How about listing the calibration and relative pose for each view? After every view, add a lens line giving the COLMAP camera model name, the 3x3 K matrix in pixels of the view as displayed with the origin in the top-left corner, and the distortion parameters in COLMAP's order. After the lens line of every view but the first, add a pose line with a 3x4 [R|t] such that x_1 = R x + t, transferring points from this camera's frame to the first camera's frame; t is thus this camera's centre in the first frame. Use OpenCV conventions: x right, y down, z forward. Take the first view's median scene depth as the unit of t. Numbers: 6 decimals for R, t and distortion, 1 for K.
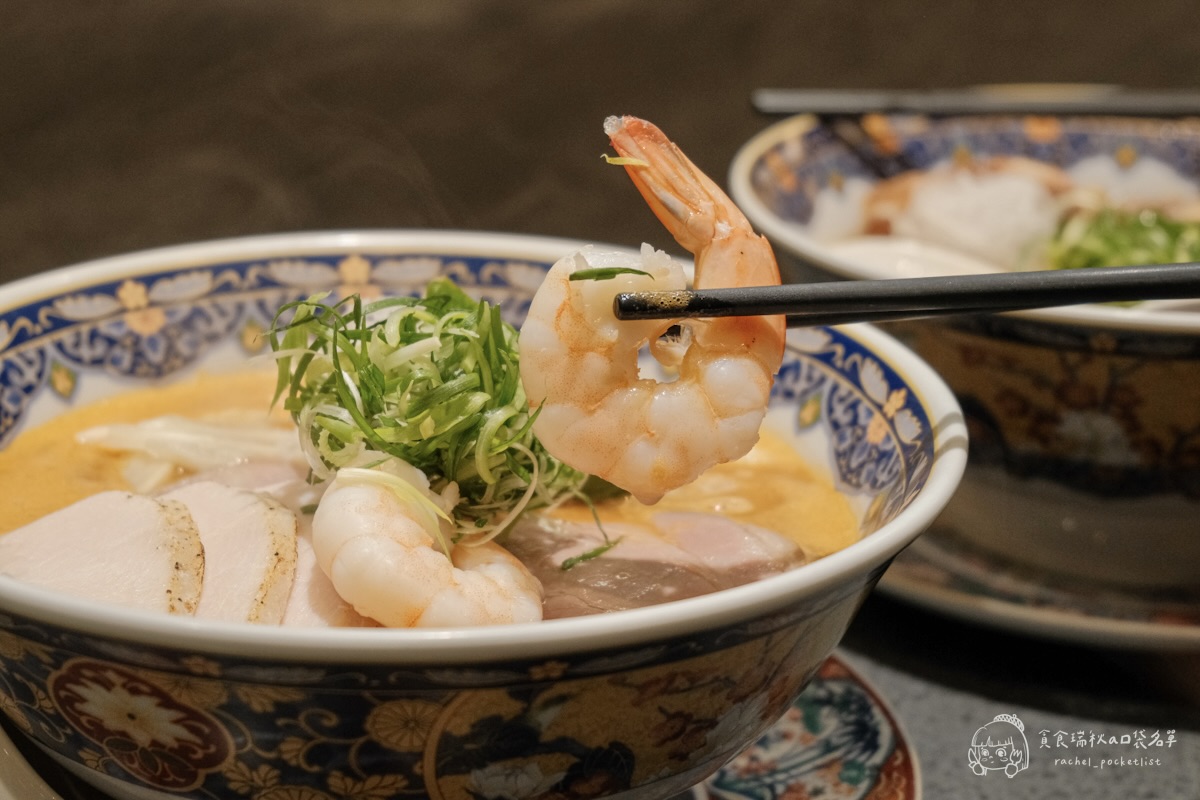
lens RADIAL K [[2578.0, 0, 596.7], [0, 2578.0, 413.0], [0, 0, 1]] dist [0.062052, 0.155125]
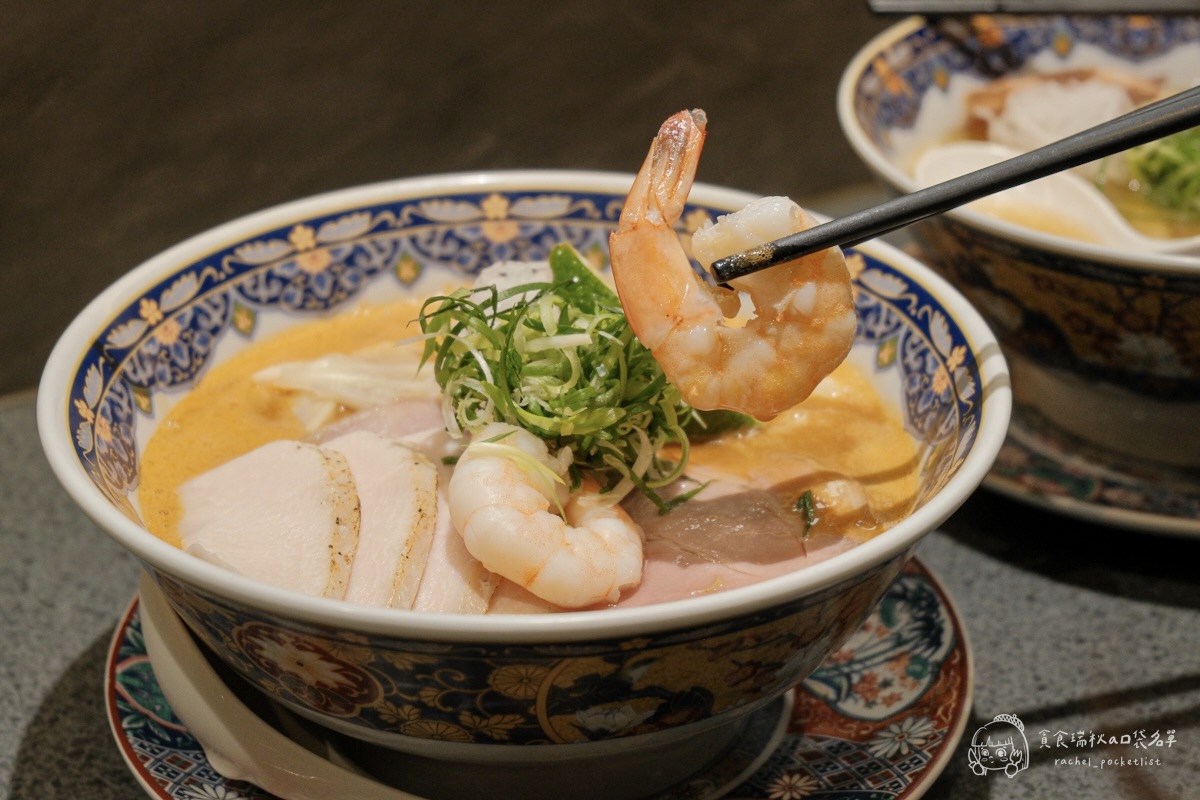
lens RADIAL K [[2550.7, 0, 600.0], [0, 2550.7, 400.0], [0, 0, 1]] dist [0.042588, -0.198451]
pose [[0.997276, 0.006163, -0.073503, 0.044980], [0.003252, 0.991862, 0.127280, -0.143746], [0.073689, -0.127172, 0.989140, -0.153534]]
